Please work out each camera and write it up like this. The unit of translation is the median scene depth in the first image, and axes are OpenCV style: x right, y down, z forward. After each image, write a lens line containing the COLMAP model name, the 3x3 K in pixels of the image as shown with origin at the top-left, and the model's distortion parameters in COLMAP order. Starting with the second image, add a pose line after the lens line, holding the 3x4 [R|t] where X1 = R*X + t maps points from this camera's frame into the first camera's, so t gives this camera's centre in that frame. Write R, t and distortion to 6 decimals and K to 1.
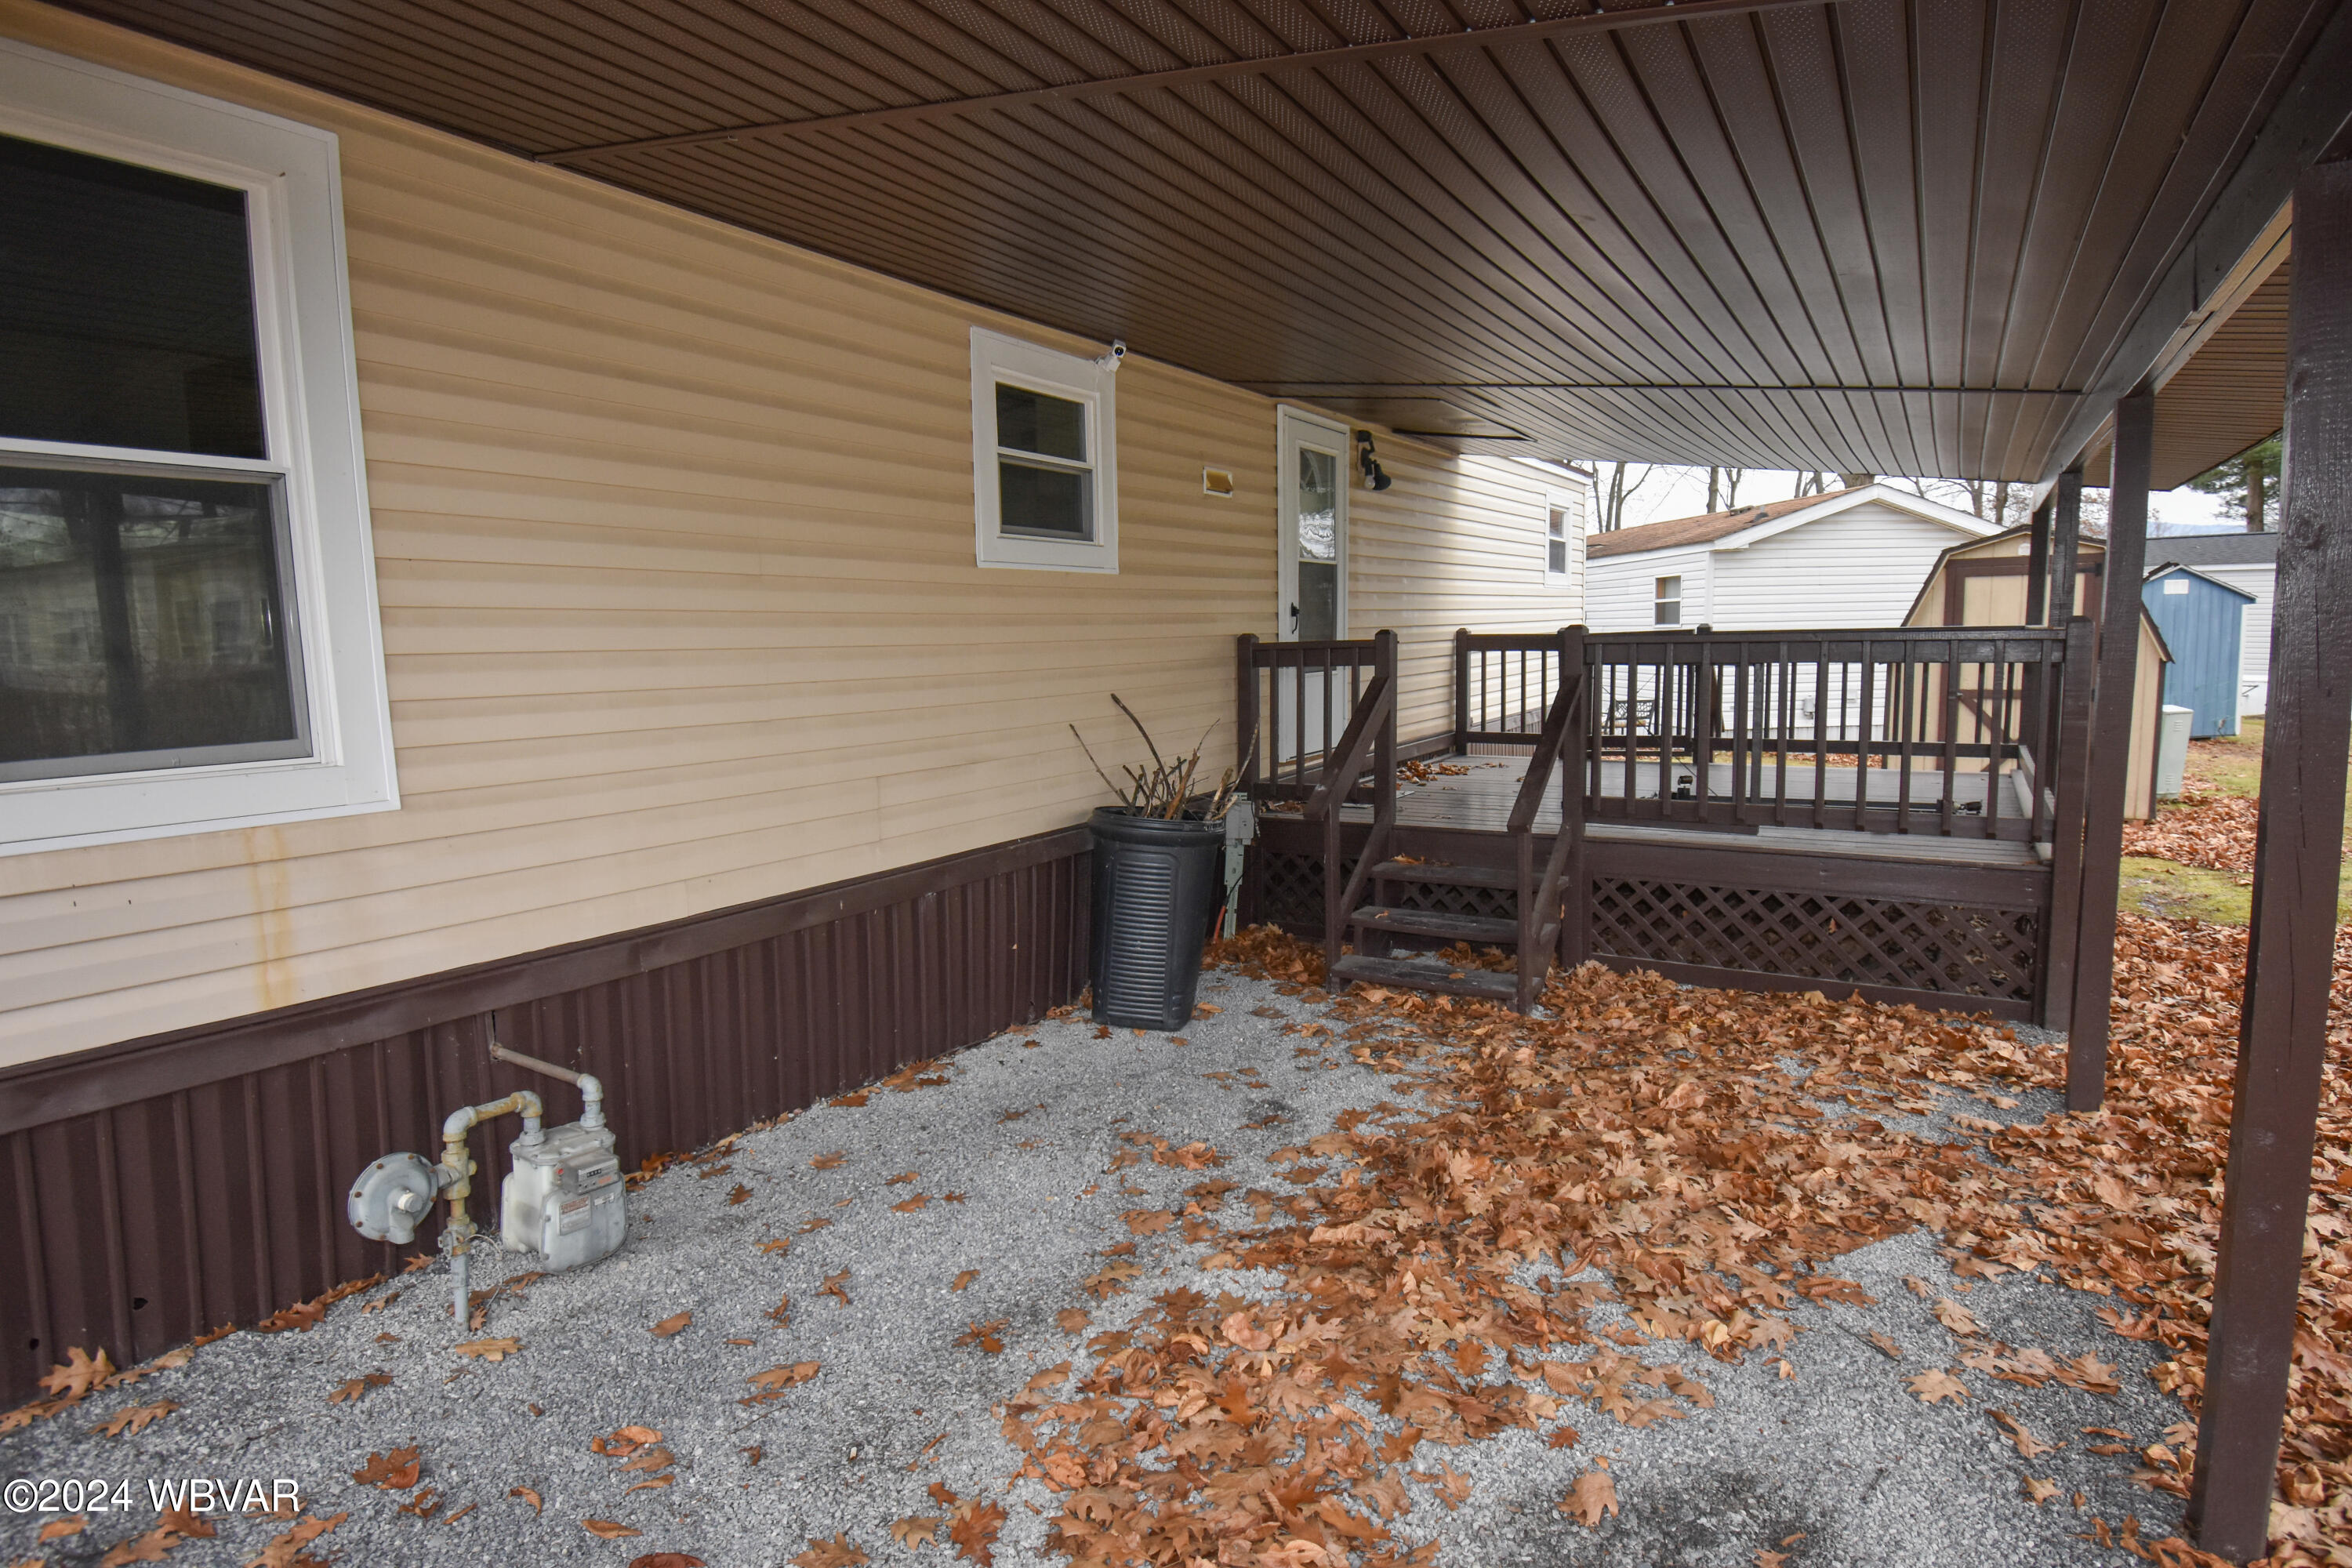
lens RADIAL K [[1264.6, 0, 1181.0], [0, 1264.6, 750.5], [0, 0, 1]] dist [-0.000714, -0.000317]
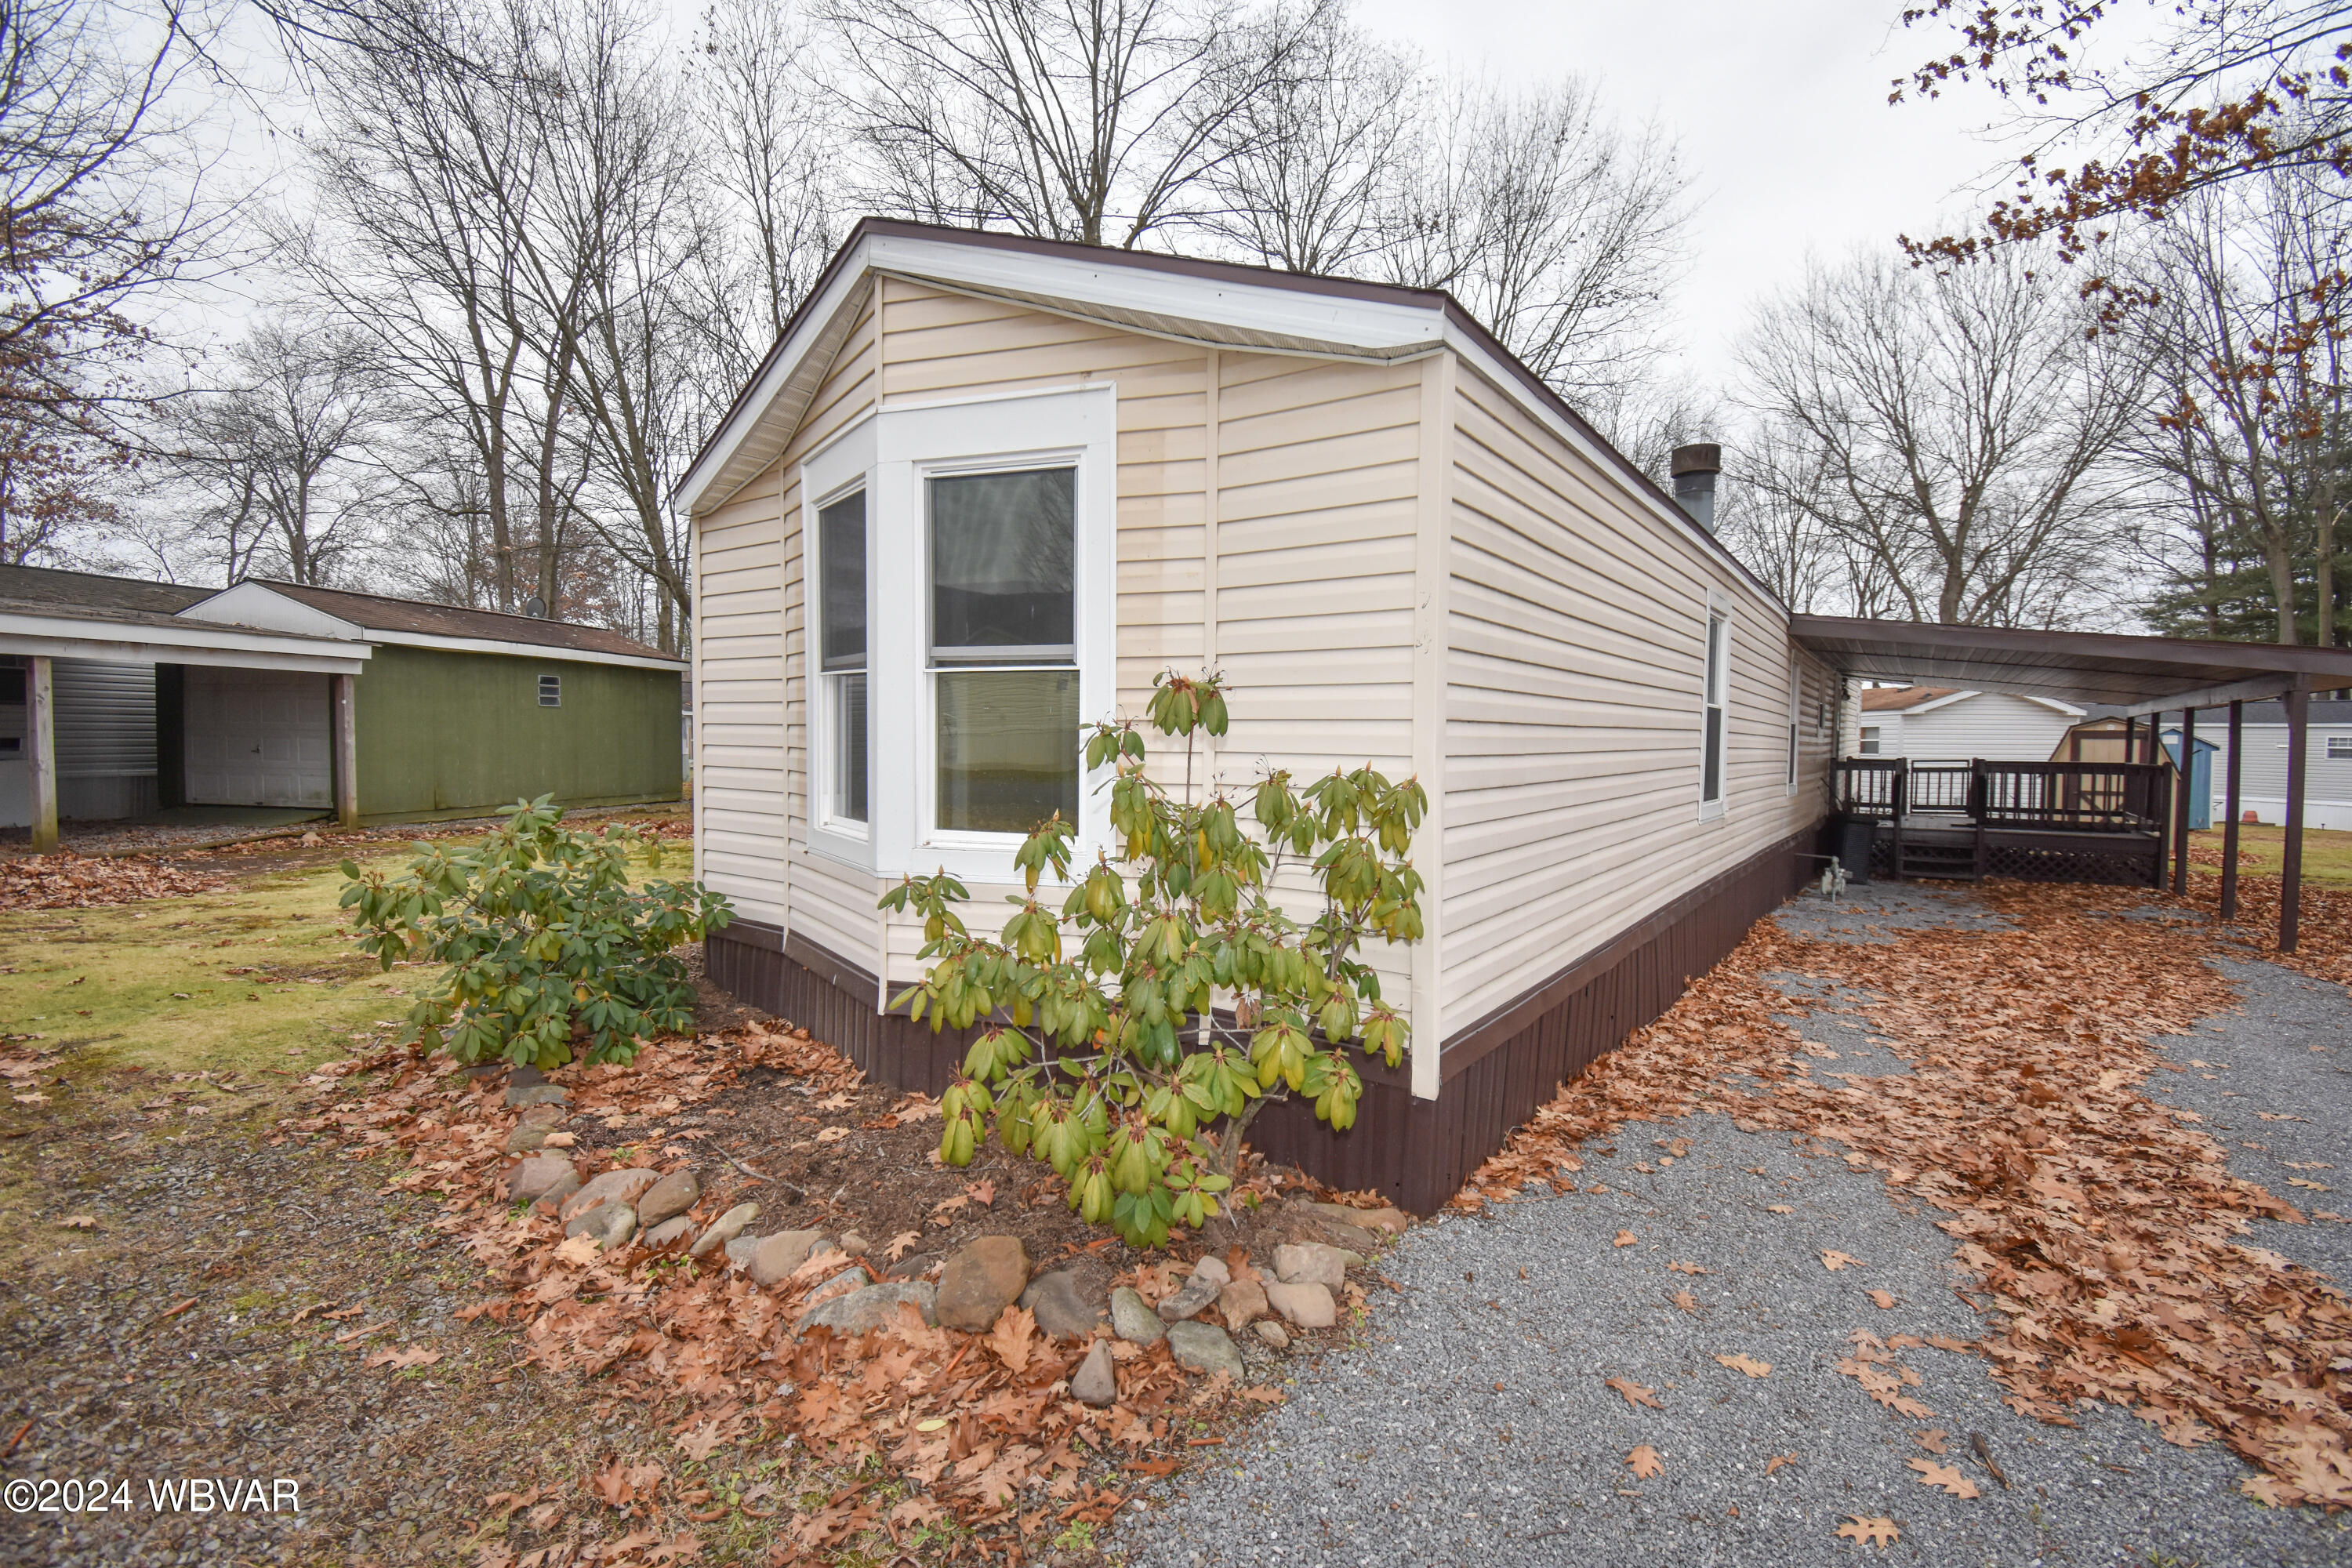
lens RADIAL K [[1023.7, 0, 1192.7], [0, 1023.7, 778.8], [0, 0, 1]] dist [0.026111, -0.028709]
pose [[0.996349, 0.029761, -0.080021, -0.639831], [-0.034185, 0.997929, -0.054493, 0.068475], [0.078233, 0.057029, 0.995303, -0.741356]]
